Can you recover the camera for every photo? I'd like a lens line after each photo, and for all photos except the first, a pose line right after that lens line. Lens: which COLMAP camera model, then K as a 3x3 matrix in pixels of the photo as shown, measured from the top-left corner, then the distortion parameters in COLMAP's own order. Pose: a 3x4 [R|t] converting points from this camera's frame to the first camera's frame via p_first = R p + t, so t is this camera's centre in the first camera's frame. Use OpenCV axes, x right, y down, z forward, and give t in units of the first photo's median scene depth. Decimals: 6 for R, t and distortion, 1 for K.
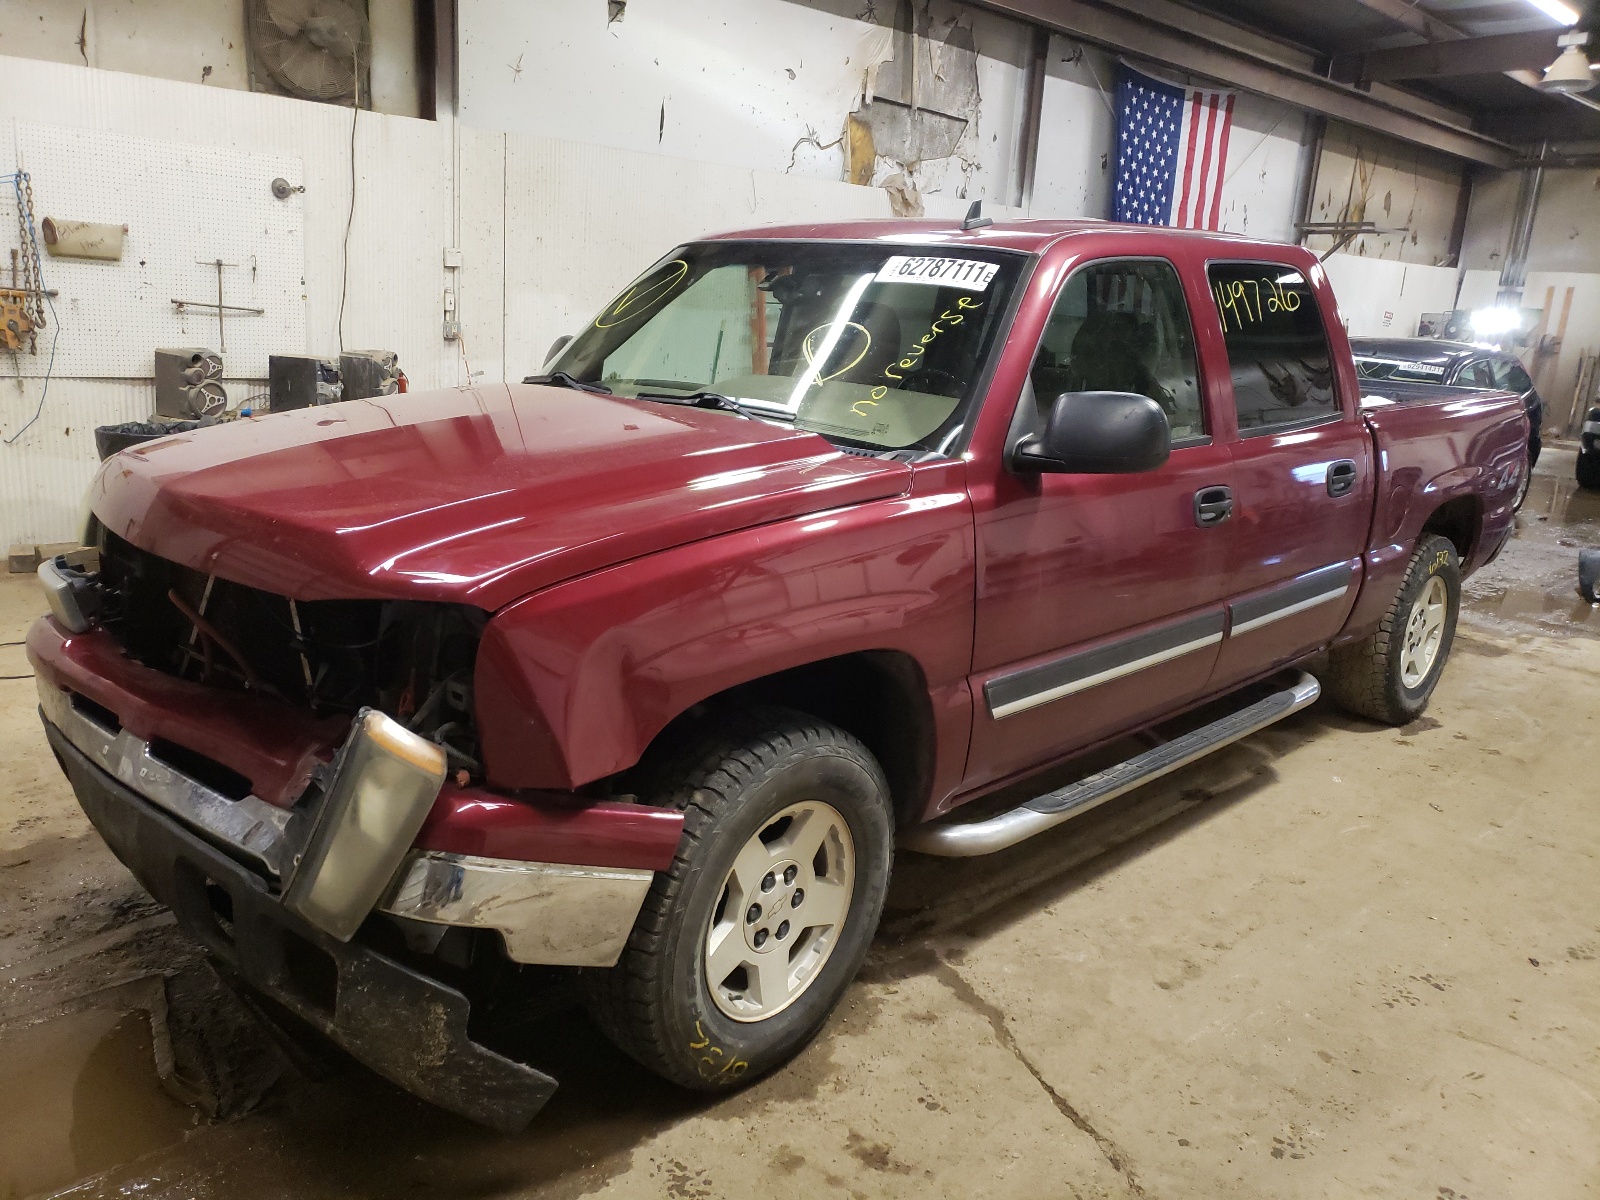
lens RADIAL K [[1263.7, 0, 793.3], [0, 1263.7, 599.5], [0, 0, 1]] dist [0.034005, -0.003582]
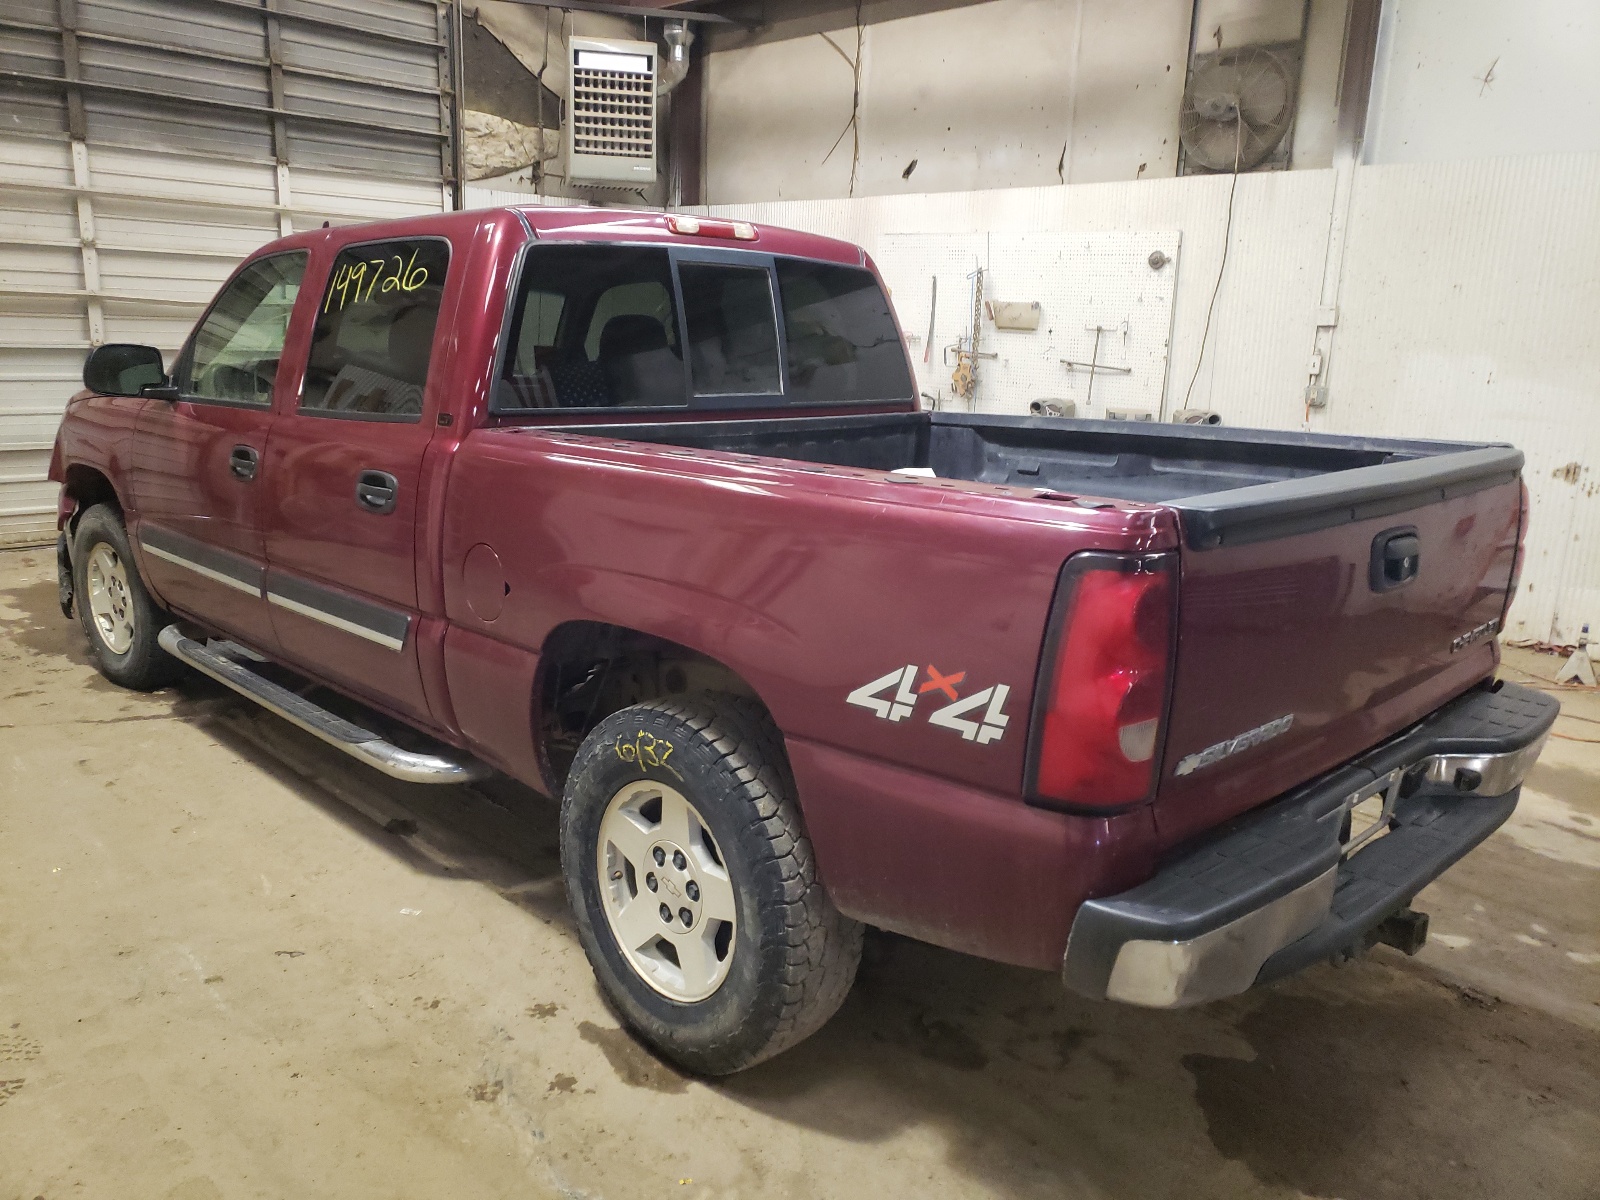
lens RADIAL K [[1263.7, 0, 793.3], [0, 1263.7, 599.5], [0, 0, 1]] dist [0.034005, -0.003582]
pose [[-0.021752, 0.165926, -0.985898, 0.819241], [-0.270266, 0.948440, 0.165584, -0.157546], [0.962540, 0.270057, 0.024214, 0.835264]]
